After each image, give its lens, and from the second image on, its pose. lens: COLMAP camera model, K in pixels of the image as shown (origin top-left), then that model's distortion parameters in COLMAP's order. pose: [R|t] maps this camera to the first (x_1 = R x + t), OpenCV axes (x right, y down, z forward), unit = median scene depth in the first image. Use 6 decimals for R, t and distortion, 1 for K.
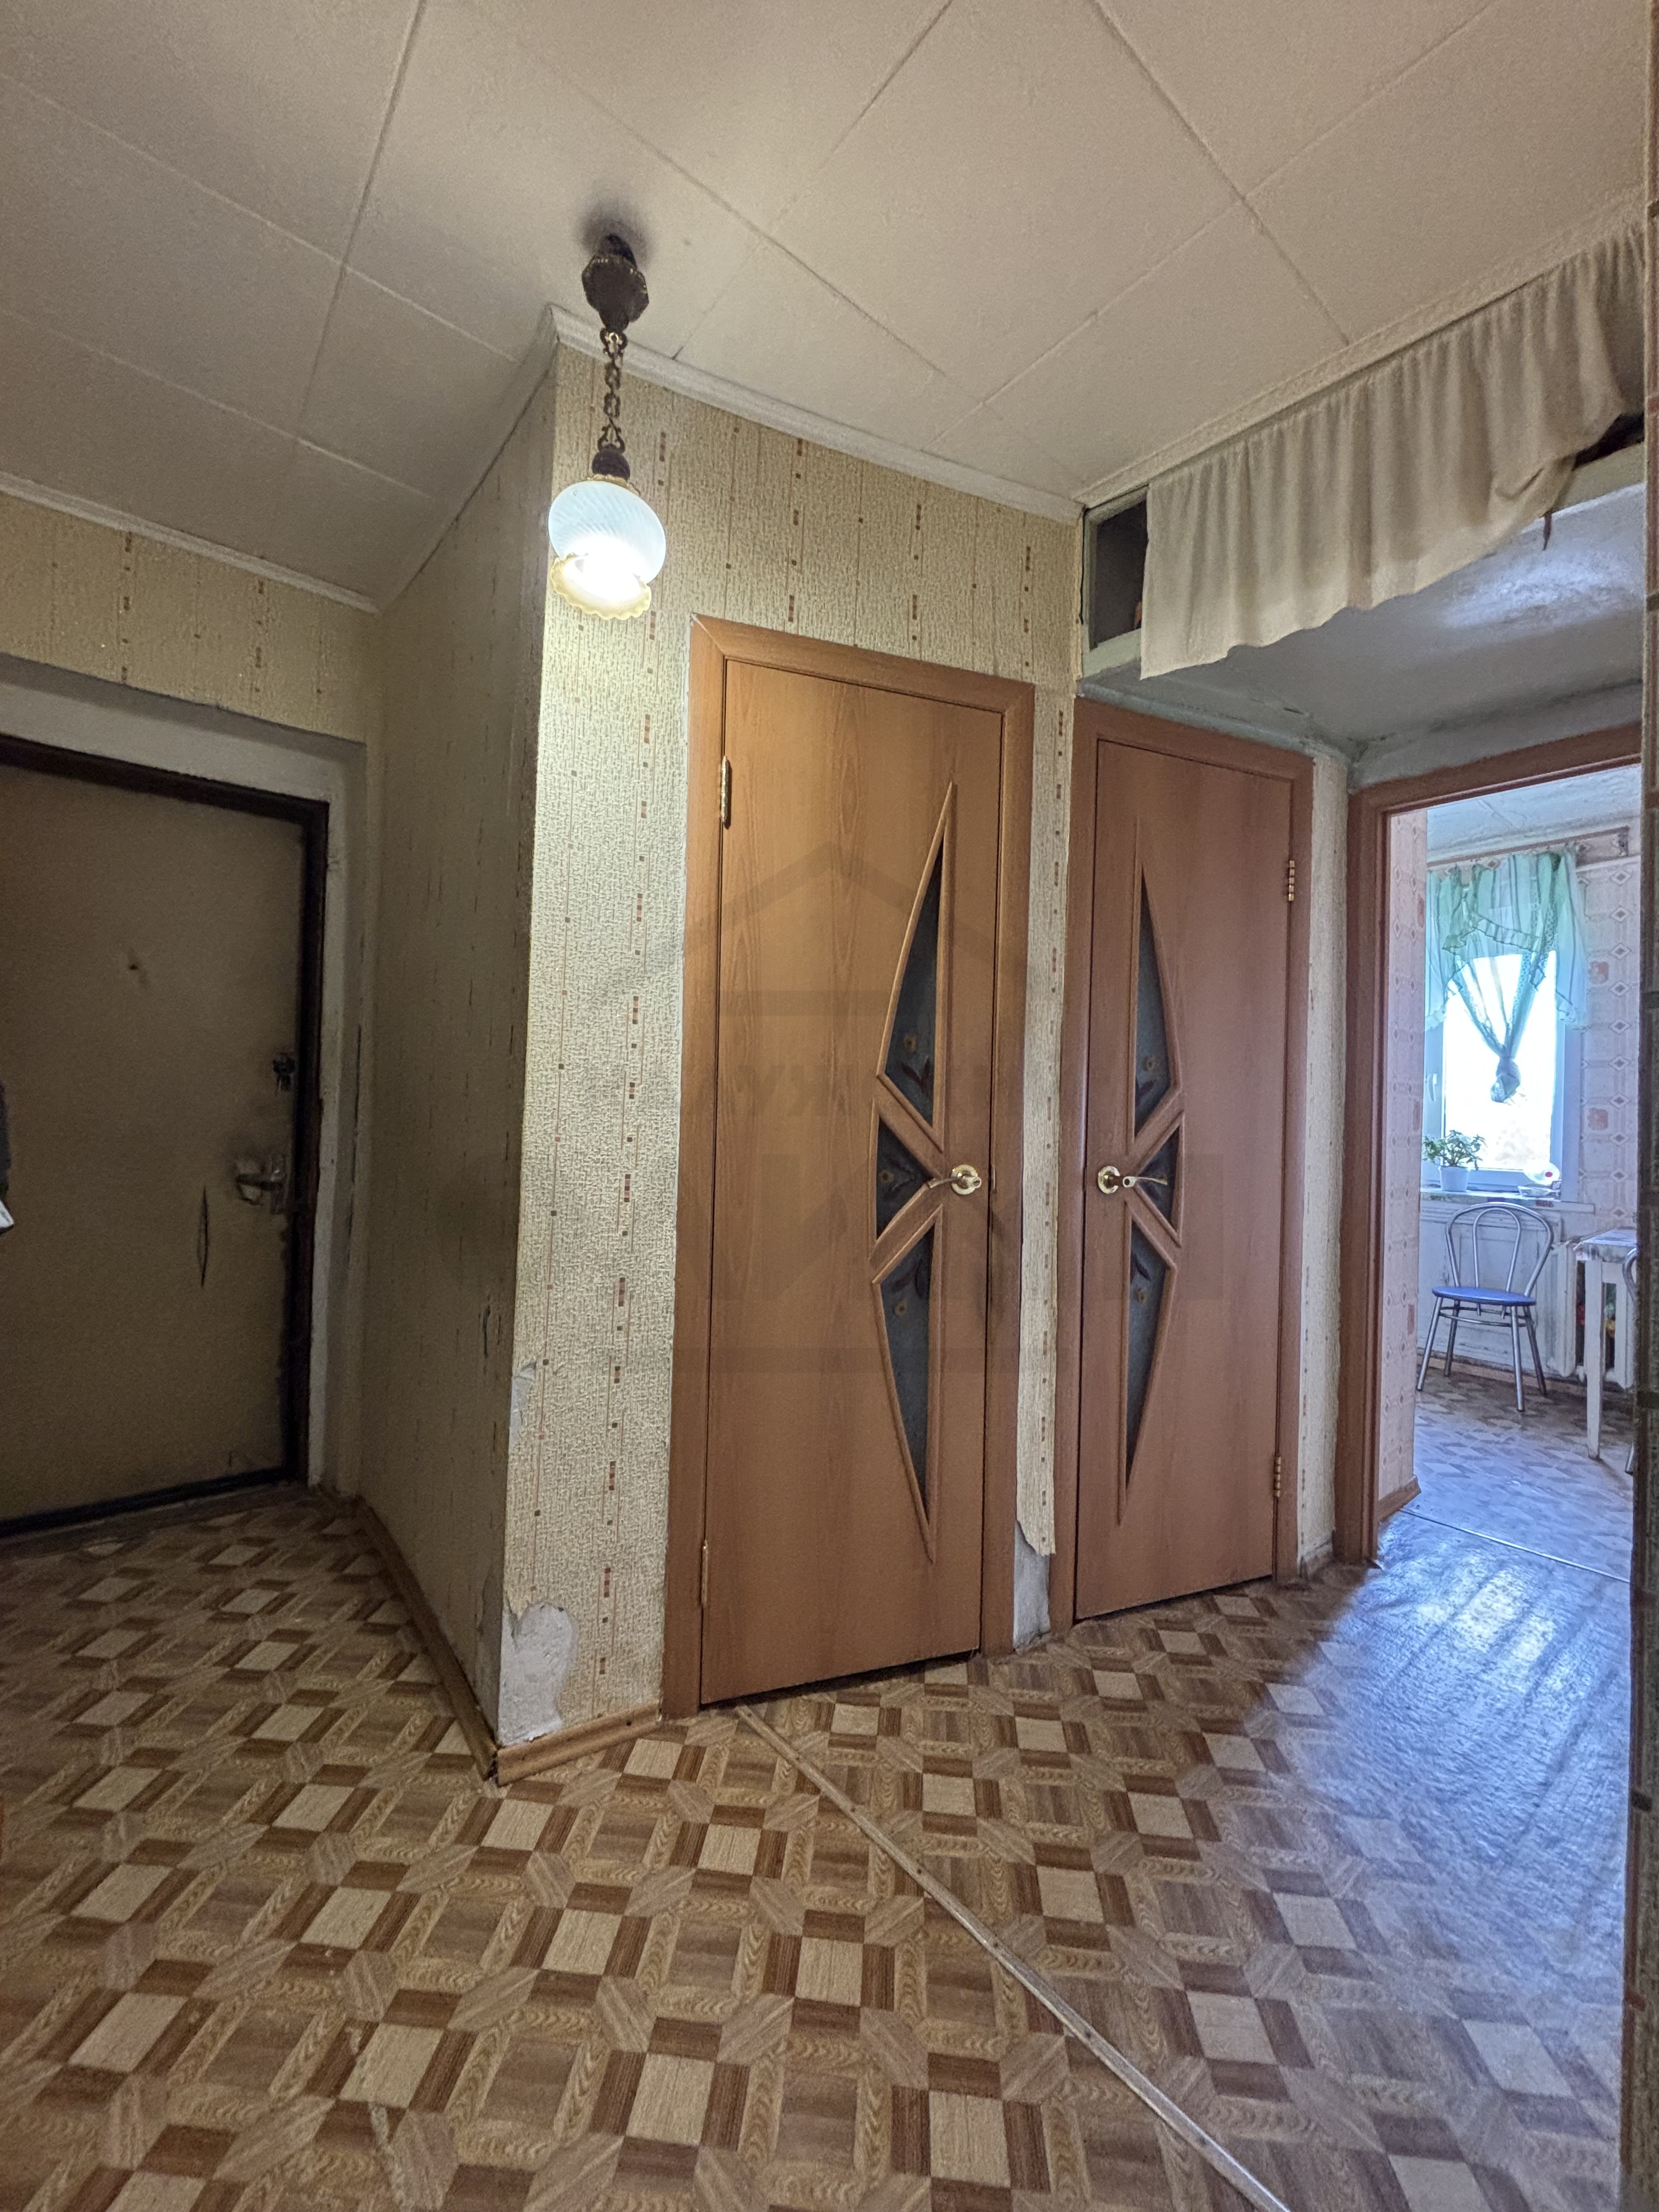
lens RADIAL K [[910.7, 0, 826.5], [0, 910.7, 1111.6], [0, 0, 1]] dist [0.003985, 0.000524]
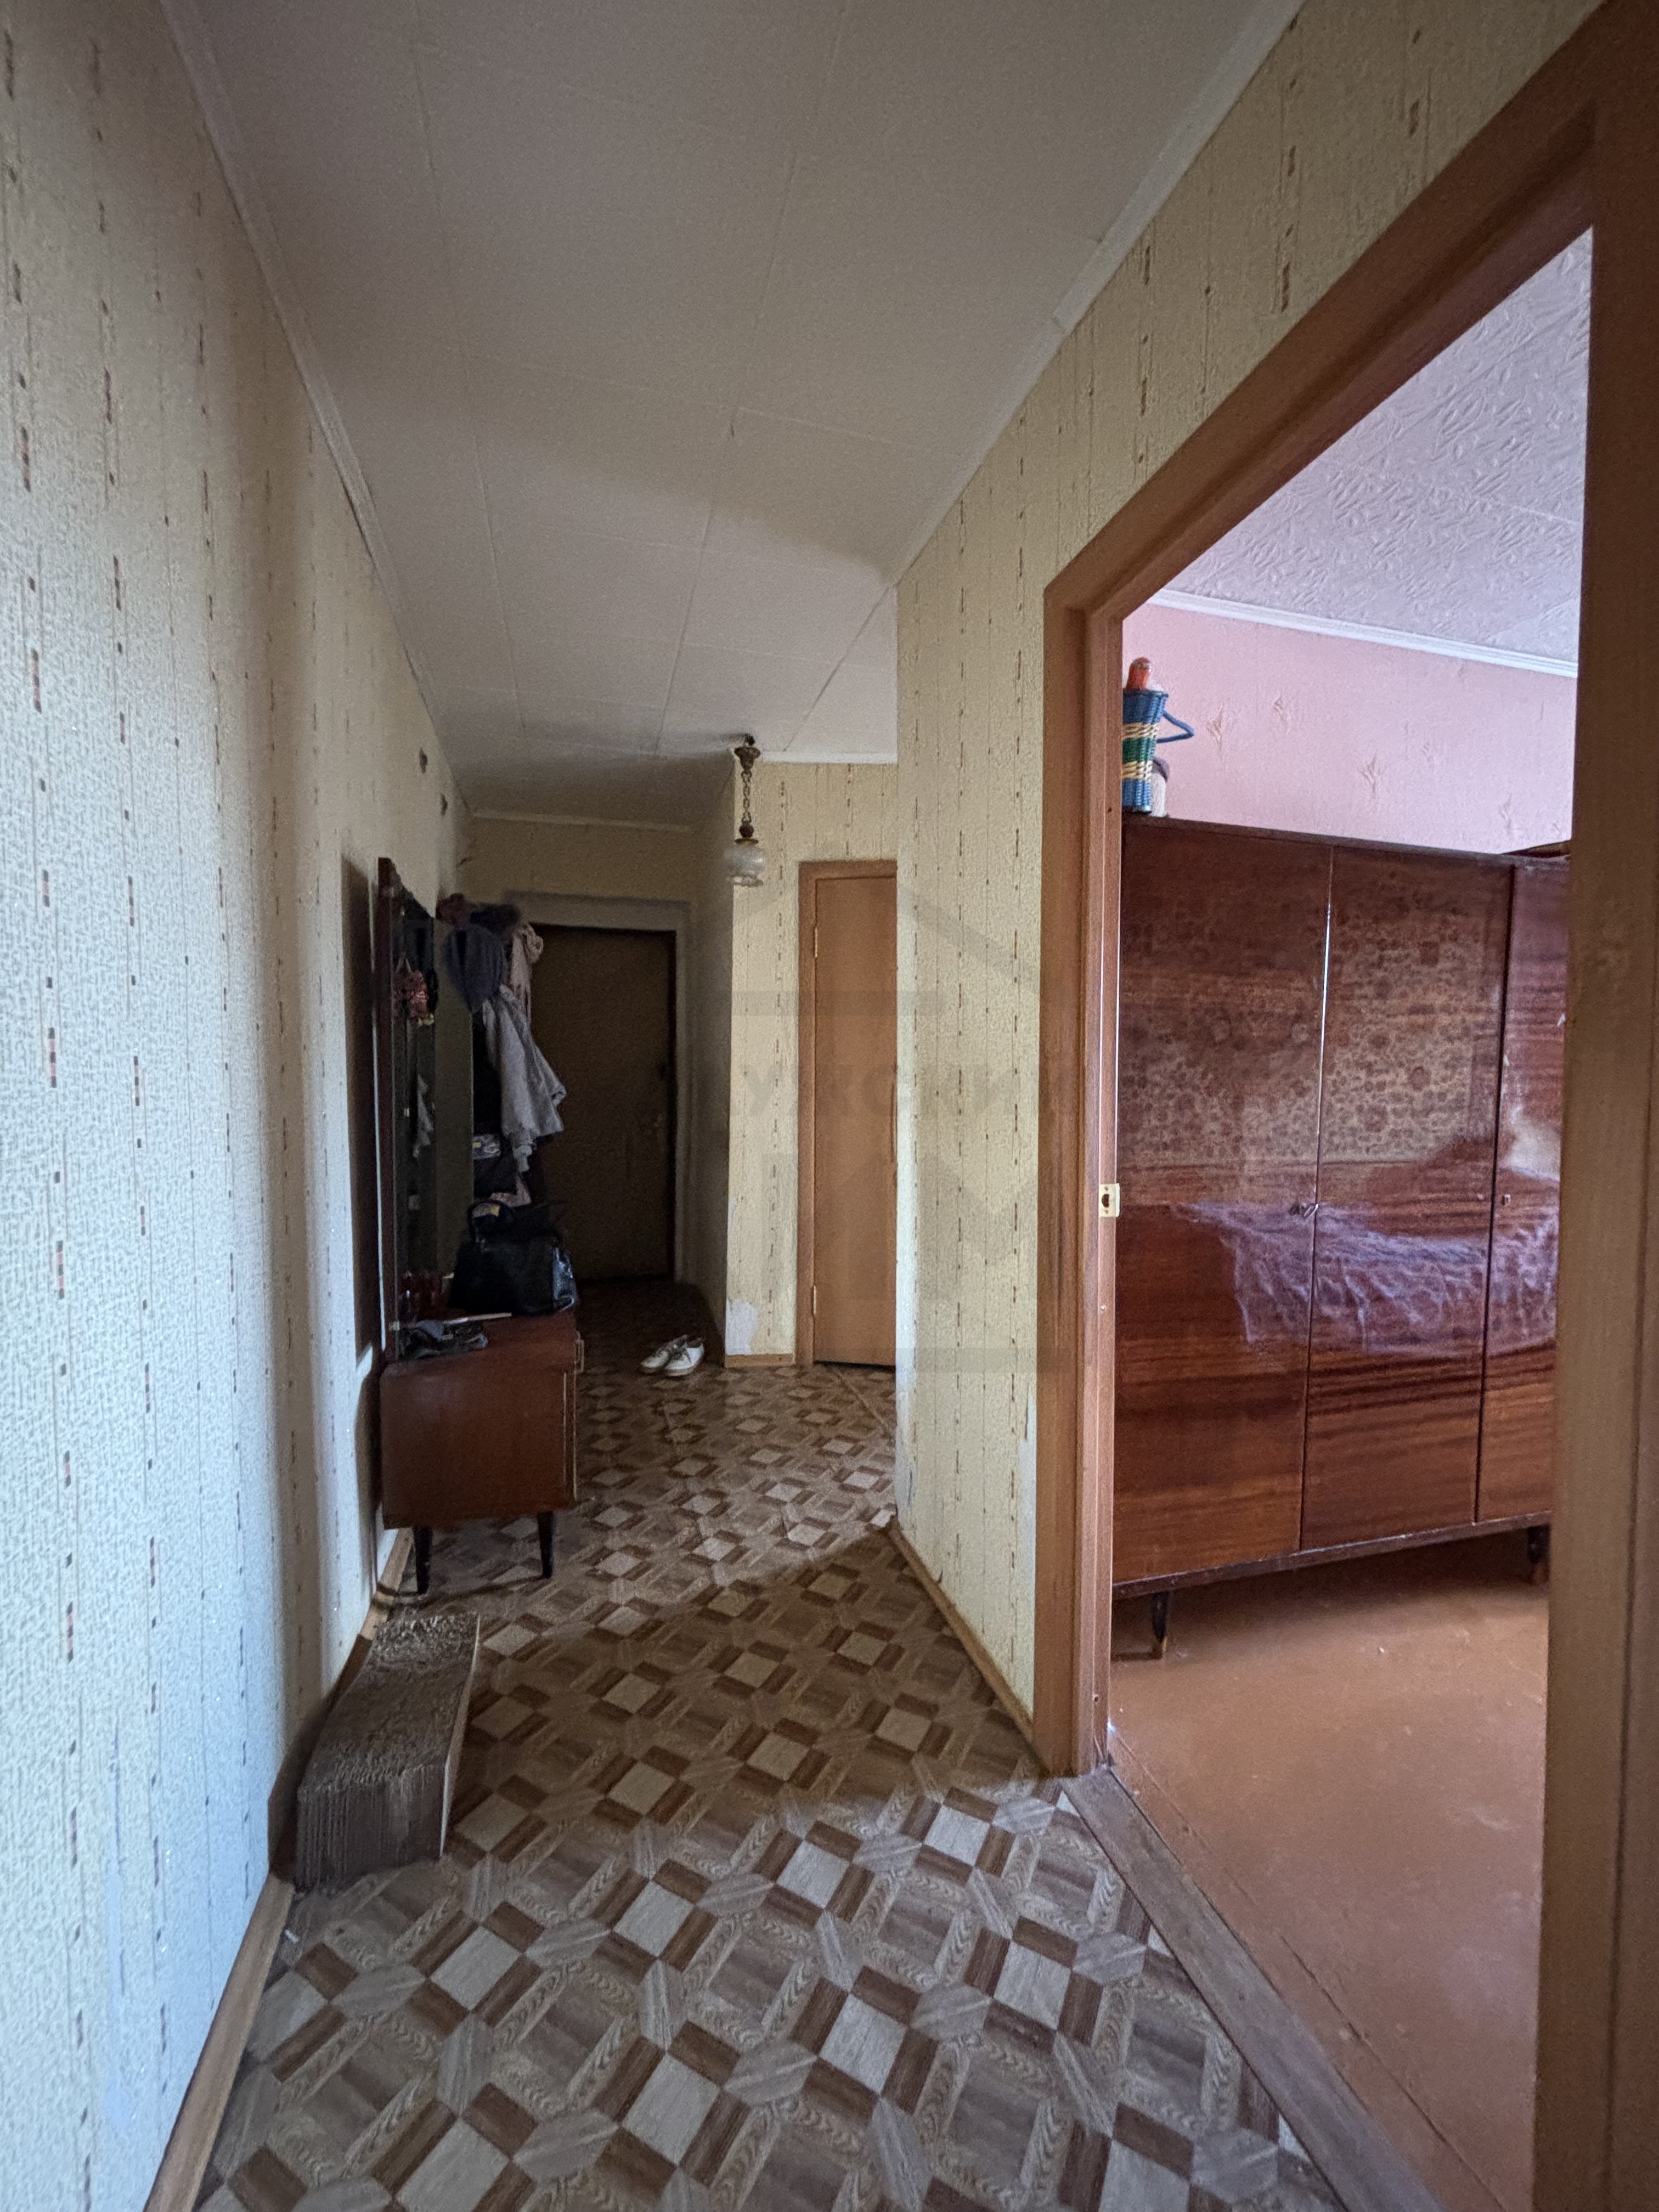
lens RADIAL K [[891.3, 0, 826.0], [0, 891.3, 1099.3], [0, 0, 1]] dist [0.000506, -0.000662]
pose [[0.918740, -0.011329, -0.394700, 0.710663], [0.022009, 0.999504, 0.022542, -0.027543], [0.394249, -0.029397, 0.918533, -0.901715]]
